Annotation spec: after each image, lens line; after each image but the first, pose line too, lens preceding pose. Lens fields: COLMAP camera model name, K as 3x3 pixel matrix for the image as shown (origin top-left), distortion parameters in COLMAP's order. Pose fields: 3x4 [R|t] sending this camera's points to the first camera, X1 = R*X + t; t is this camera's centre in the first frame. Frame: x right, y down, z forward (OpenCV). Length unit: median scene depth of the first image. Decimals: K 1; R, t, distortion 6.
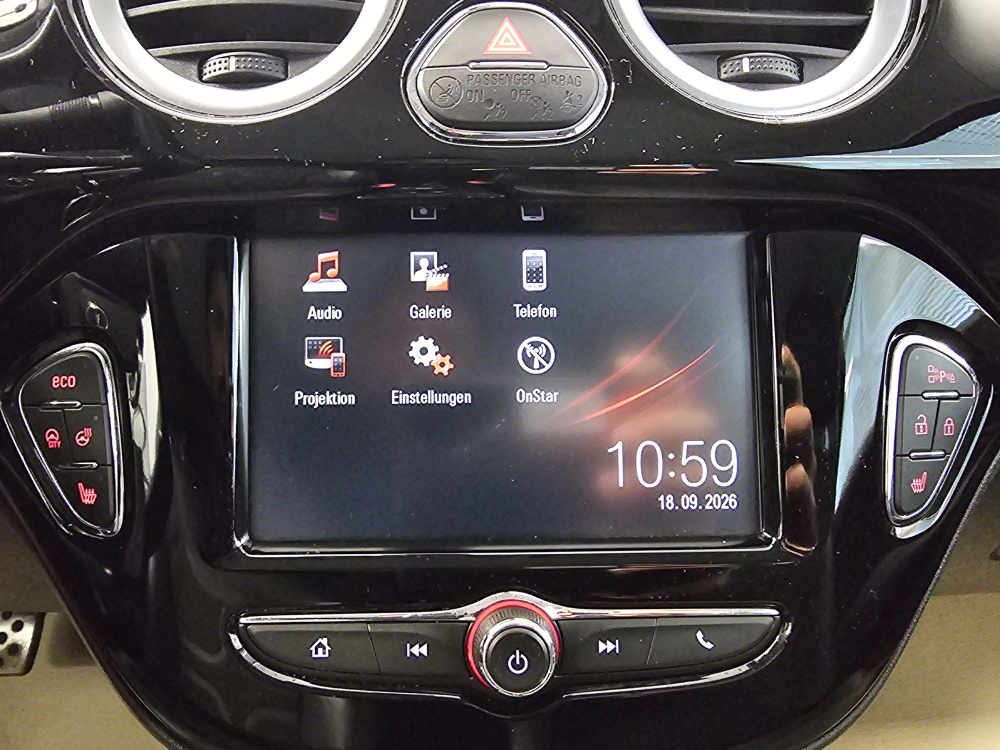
lens RADIAL K [[672.7, 0, 432.5], [0, 672.7, 371.0], [0, 0, 1]] dist [-0.002072, 0.002734]
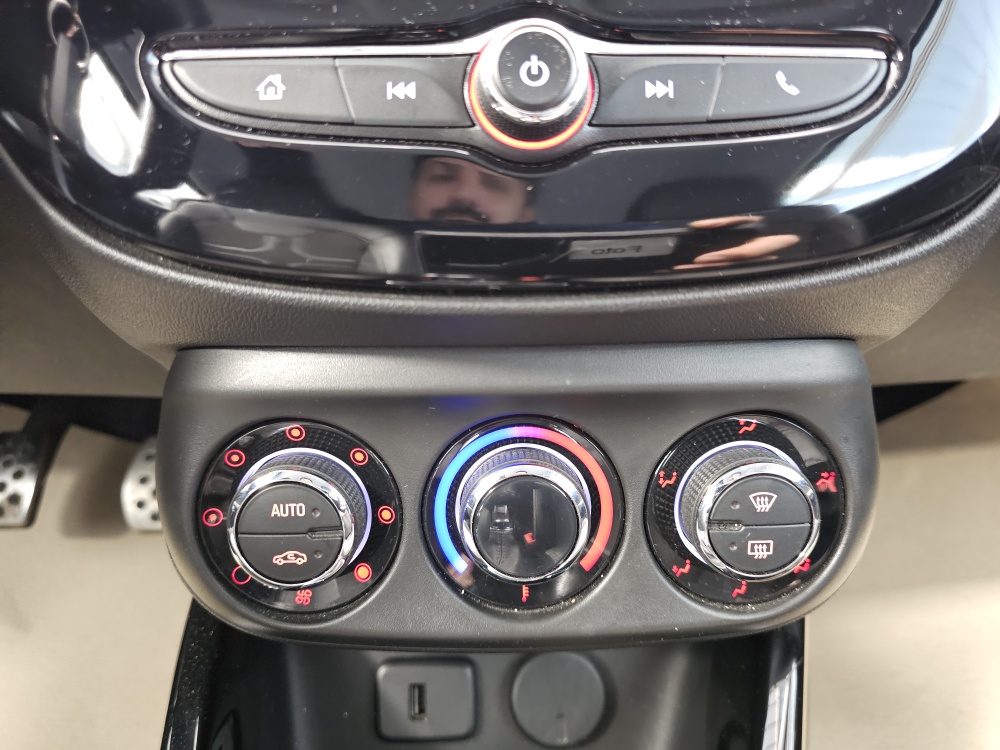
lens RADIAL K [[687.2, 0, 498.4], [0, 687.2, 346.1], [0, 0, 1]] dist [-0.009228, -0.004696]
pose [[0.999956, -0.007532, 0.005532, 0.077354], [0.007583, 0.999928, -0.009335, 0.700877], [-0.005461, 0.009376, 0.999941, 0.243280]]
